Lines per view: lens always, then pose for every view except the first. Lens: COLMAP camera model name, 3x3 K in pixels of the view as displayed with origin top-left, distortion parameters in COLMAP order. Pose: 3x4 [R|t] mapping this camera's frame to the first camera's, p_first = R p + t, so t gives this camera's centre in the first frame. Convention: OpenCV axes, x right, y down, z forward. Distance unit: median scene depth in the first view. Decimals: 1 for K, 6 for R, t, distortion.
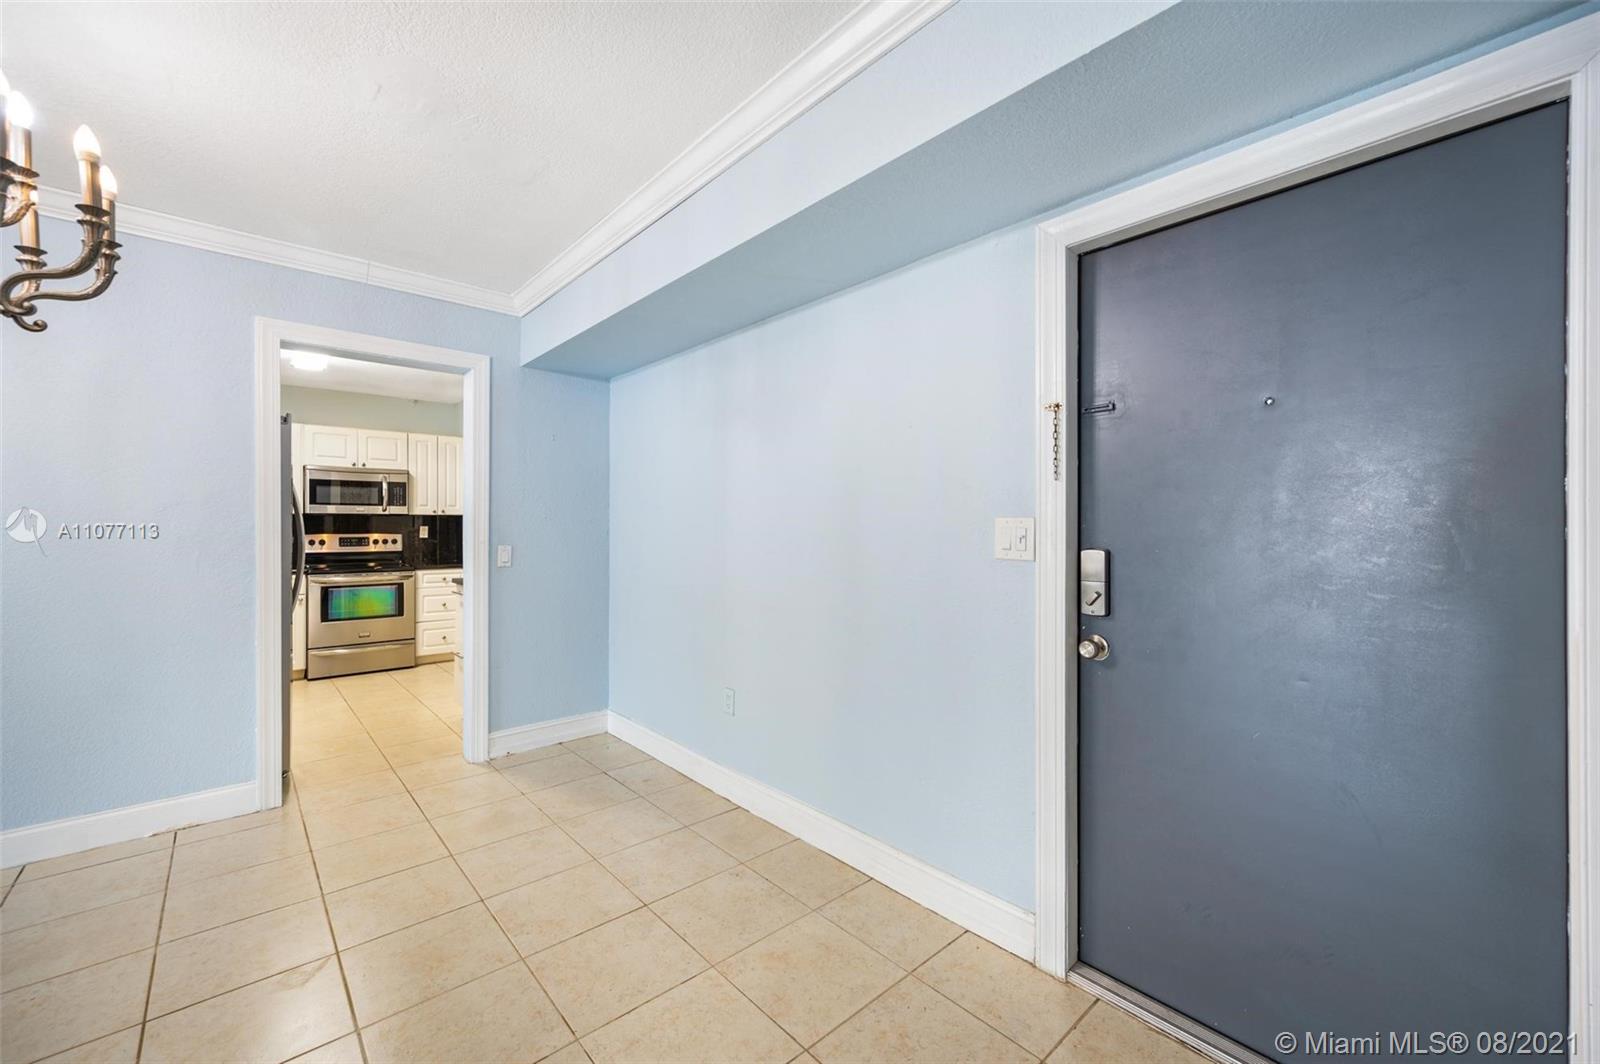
lens RADIAL K [[641.9, 0, 799.3], [0, 641.9, 526.8], [0, 0, 1]] dist [0.000778, 0.000180]
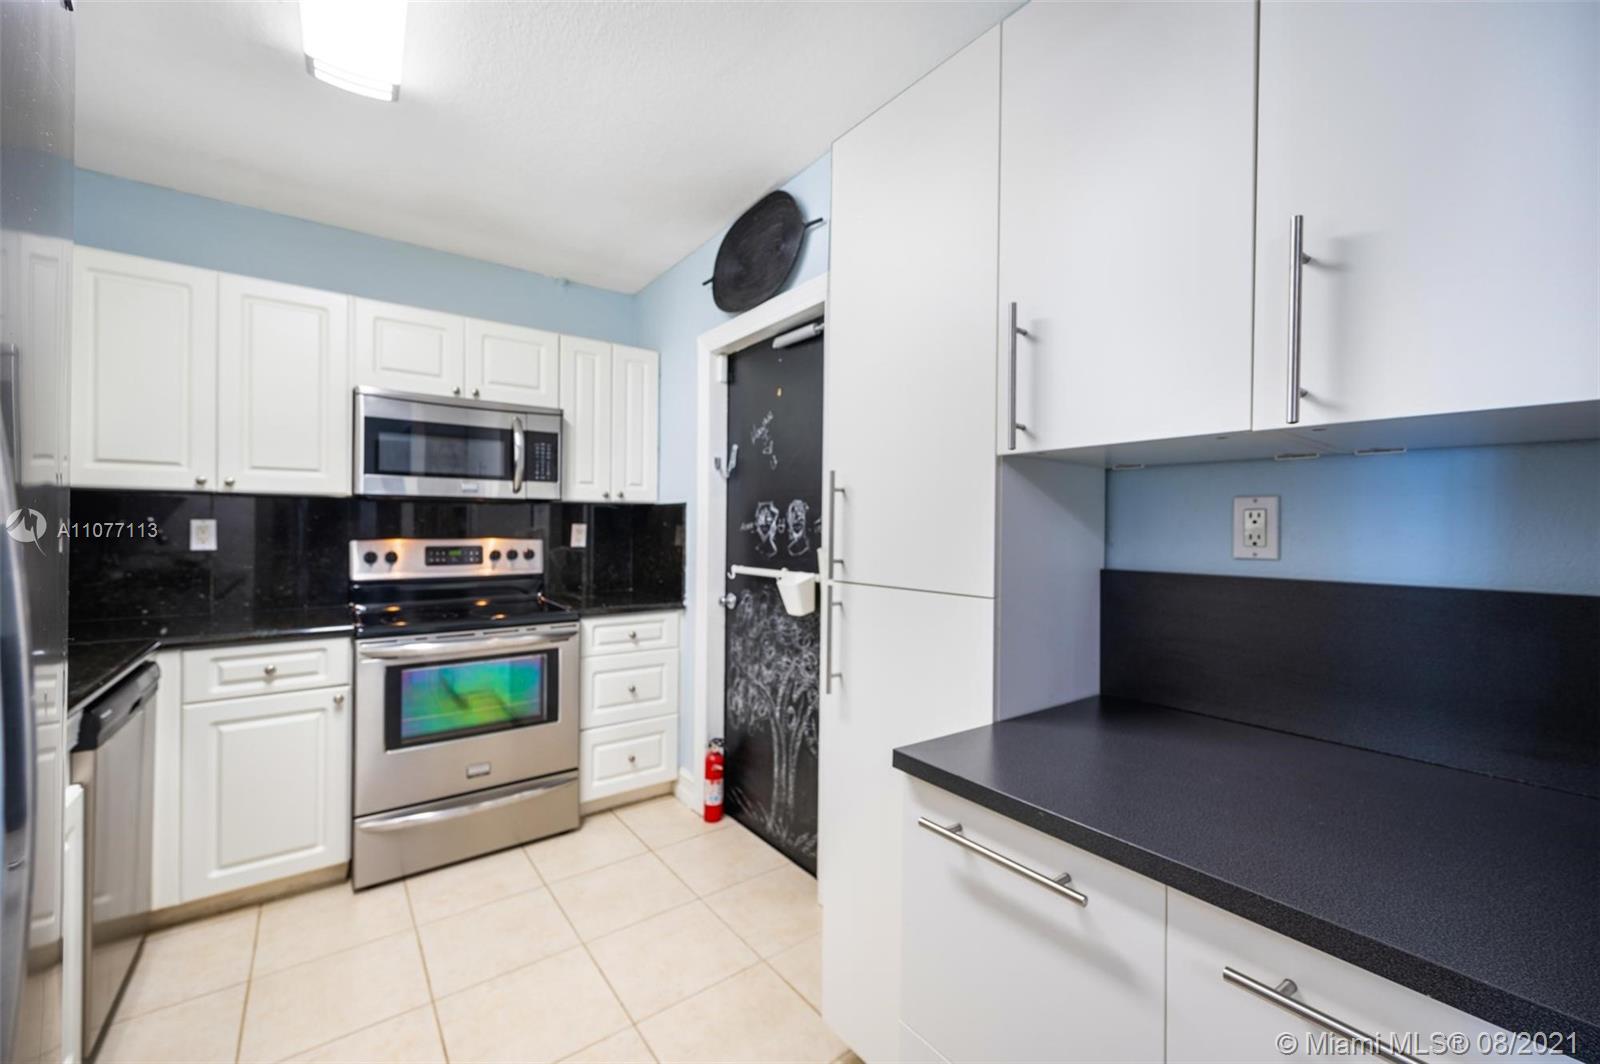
lens RADIAL K [[641.9, 0, 799.3], [0, 641.9, 526.8], [0, 0, 1]] dist [0.000778, 0.000180]
pose [[0.996034, 0.007912, -0.088618, -0.396721], [-0.007968, 0.999968, -0.000272, -0.000493], [0.088613, 0.000977, 0.996066, 0.547693]]
